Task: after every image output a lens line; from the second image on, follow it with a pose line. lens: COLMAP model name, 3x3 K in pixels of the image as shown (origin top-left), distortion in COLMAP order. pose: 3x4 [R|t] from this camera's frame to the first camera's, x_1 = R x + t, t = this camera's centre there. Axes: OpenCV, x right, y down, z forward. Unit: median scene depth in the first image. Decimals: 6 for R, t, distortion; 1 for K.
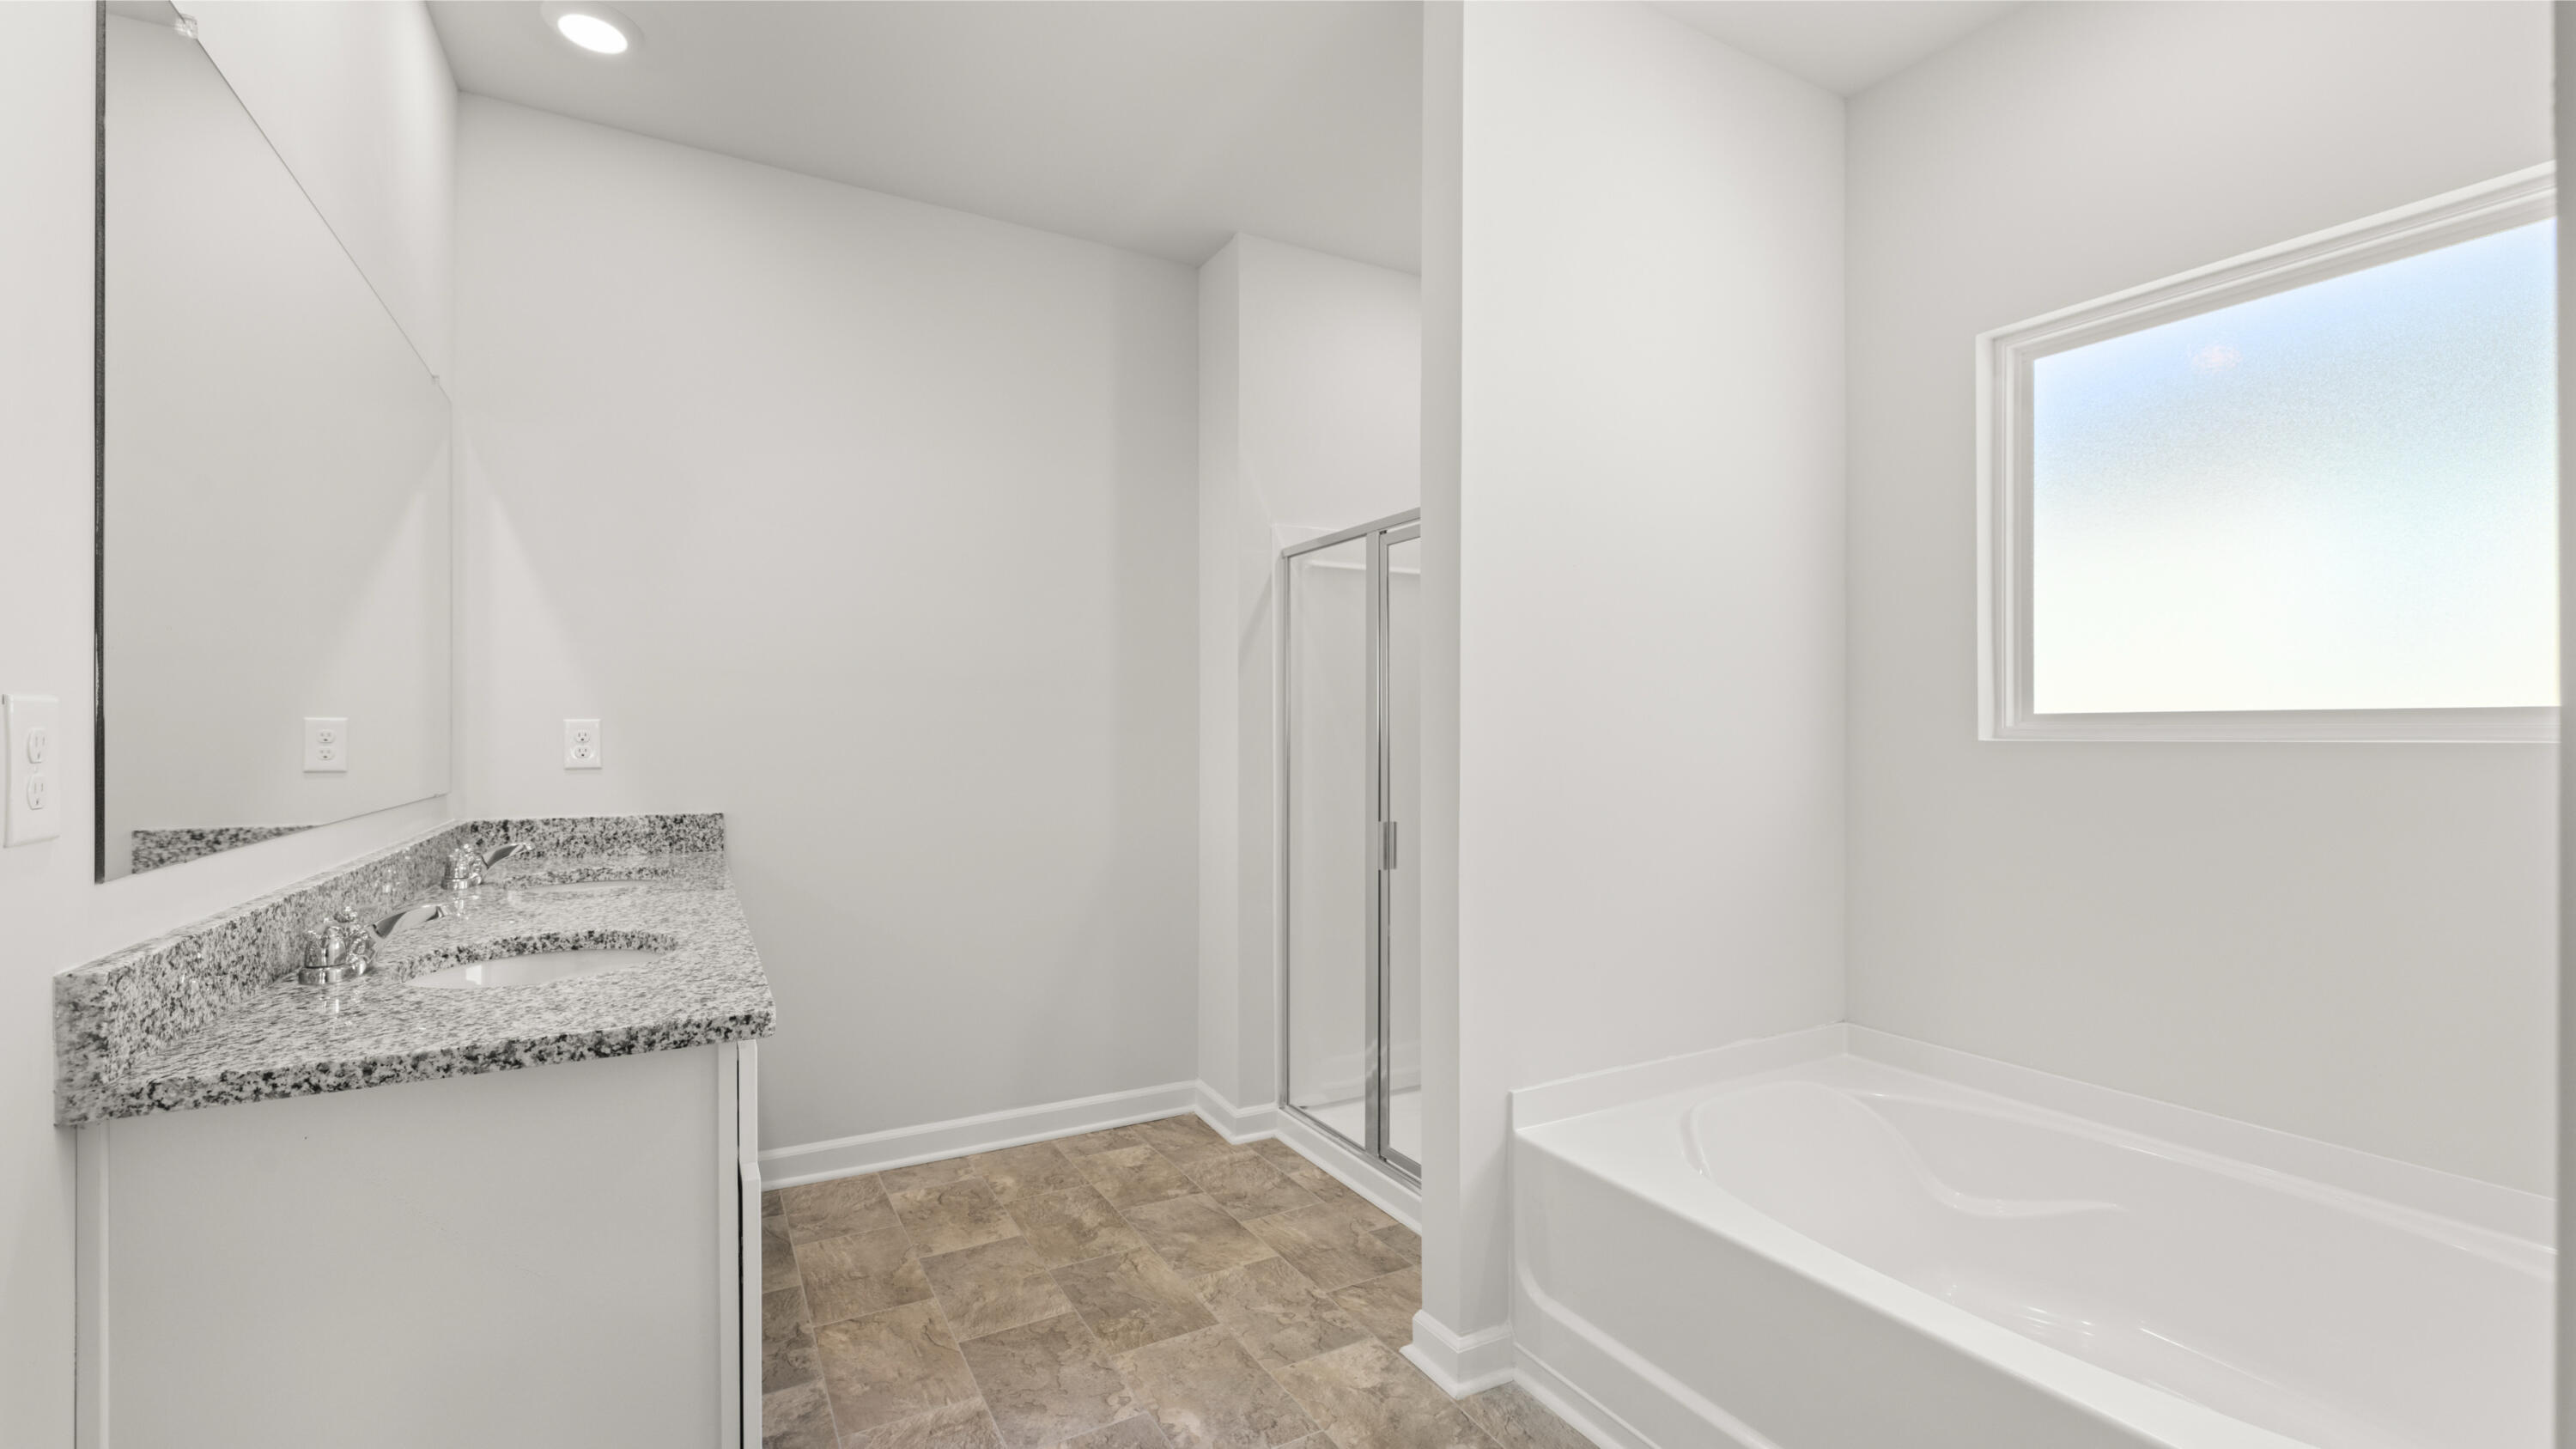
lens RADIAL K [[1076.3, 0, 1282.3], [0, 1076.3, 728.9], [0, 0, 1]] dist [-0.005619, 0.000855]
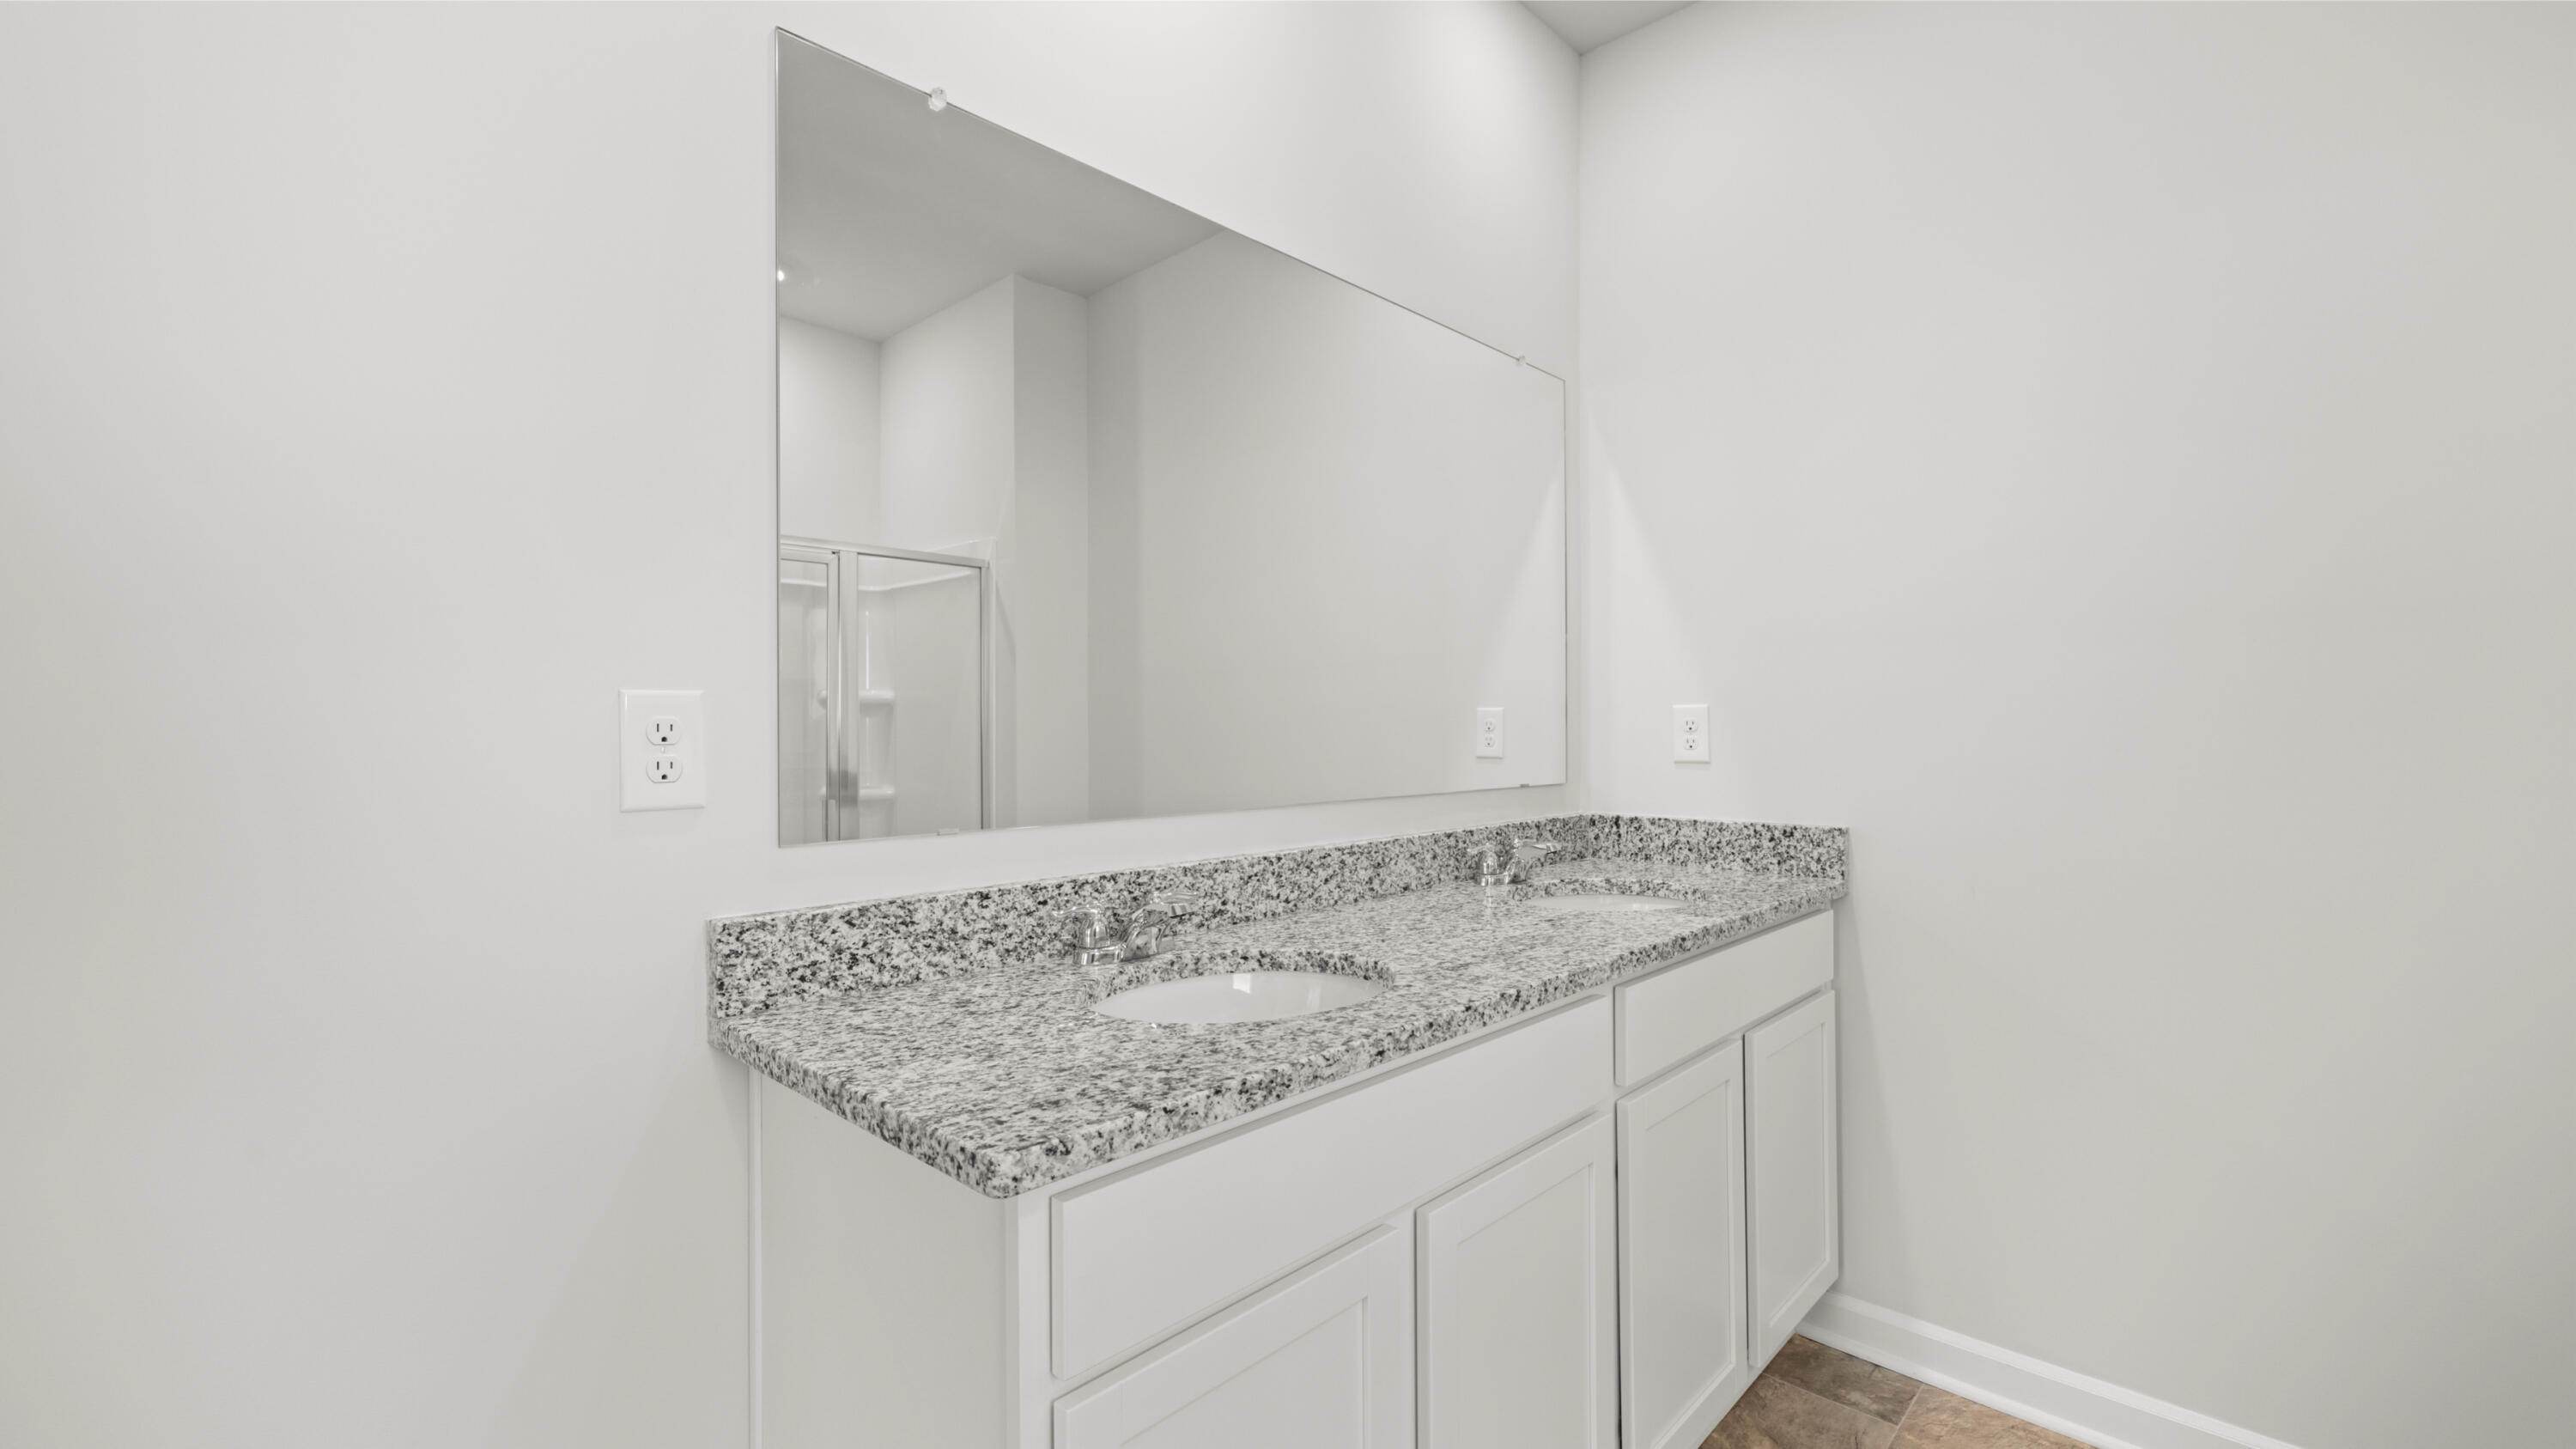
lens RADIAL K [[1076.3, 0, 1279.6], [0, 1076.3, 726.0], [0, 0, 1]] dist [-0.005619, 0.000855]
pose [[0.283595, -0.002611, -0.958941, 0.076289], [0.009800, 0.999952, 0.000175, 0.004389], [0.958894, -0.009447, 0.283607, 0.427079]]
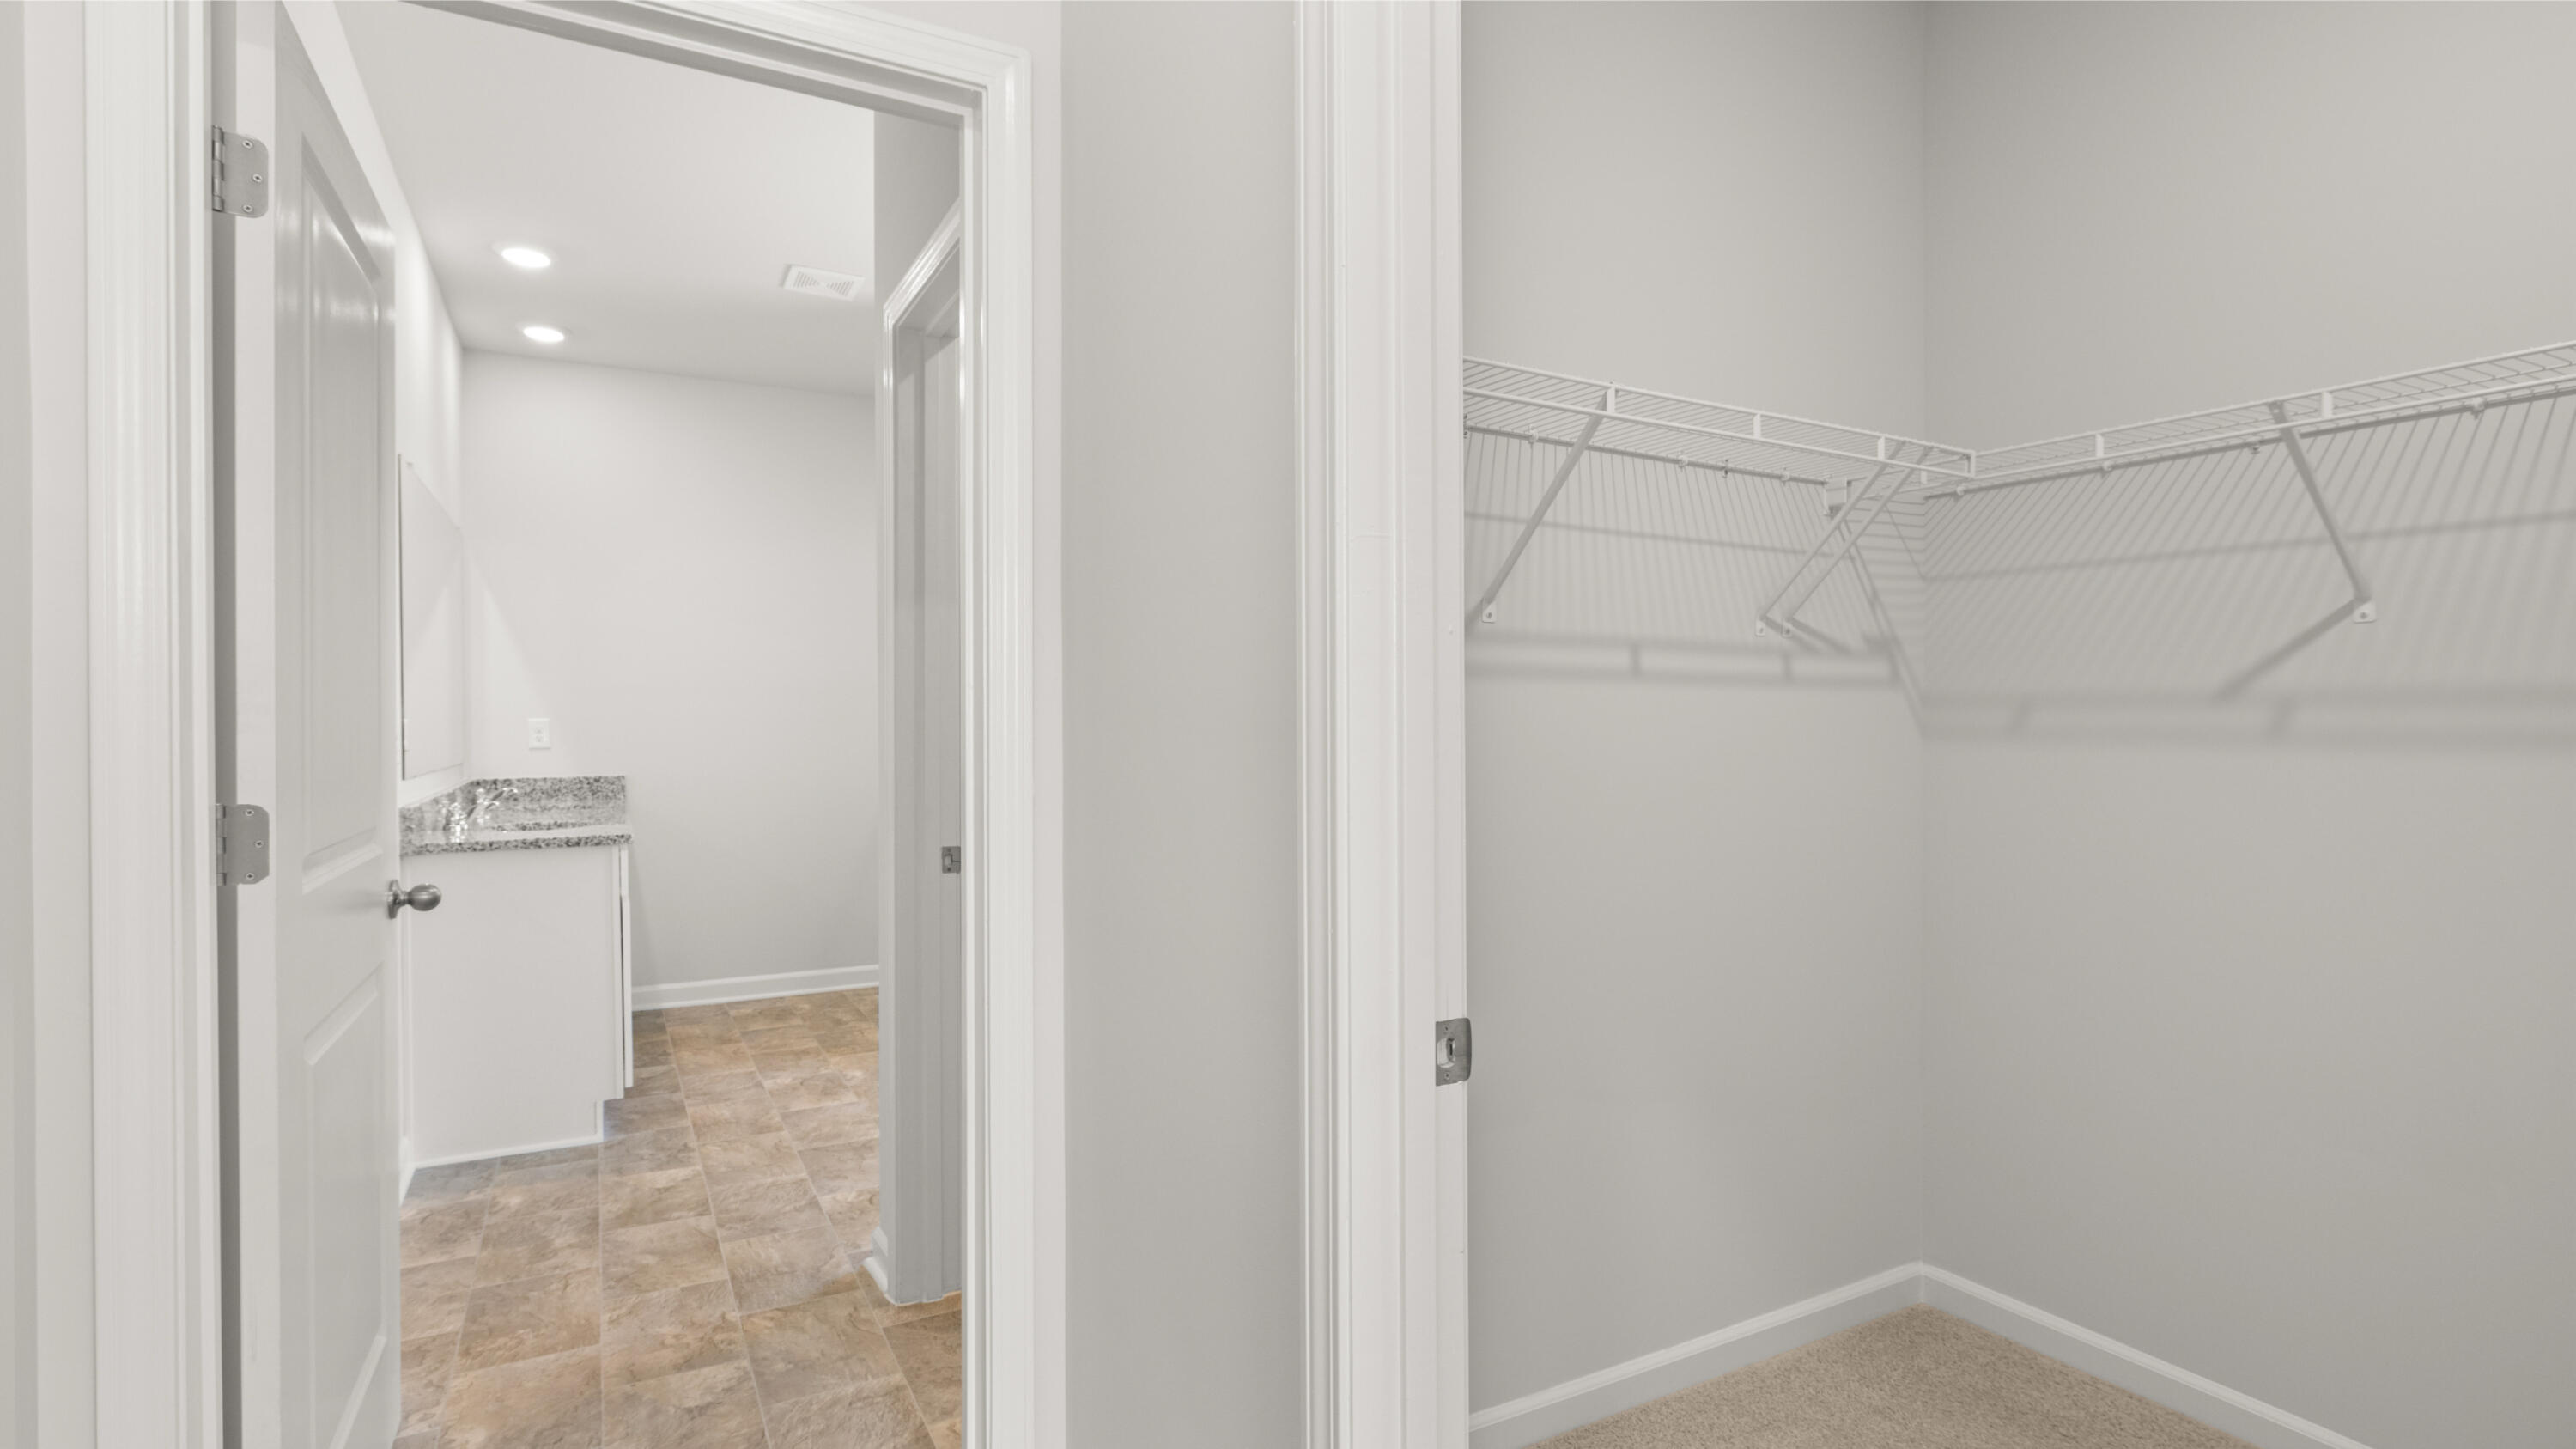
lens RADIAL K [[1233.5, 0, 1263.6], [0, 1233.5, 728.3], [0, 0, 1]] dist [-0.001592, 0.000471]
pose [[0.999821, -0.008483, -0.016933, 0.487384], [0.008692, 0.999887, 0.012289, -0.007892], [0.016827, -0.012434, 0.999781, -0.862129]]
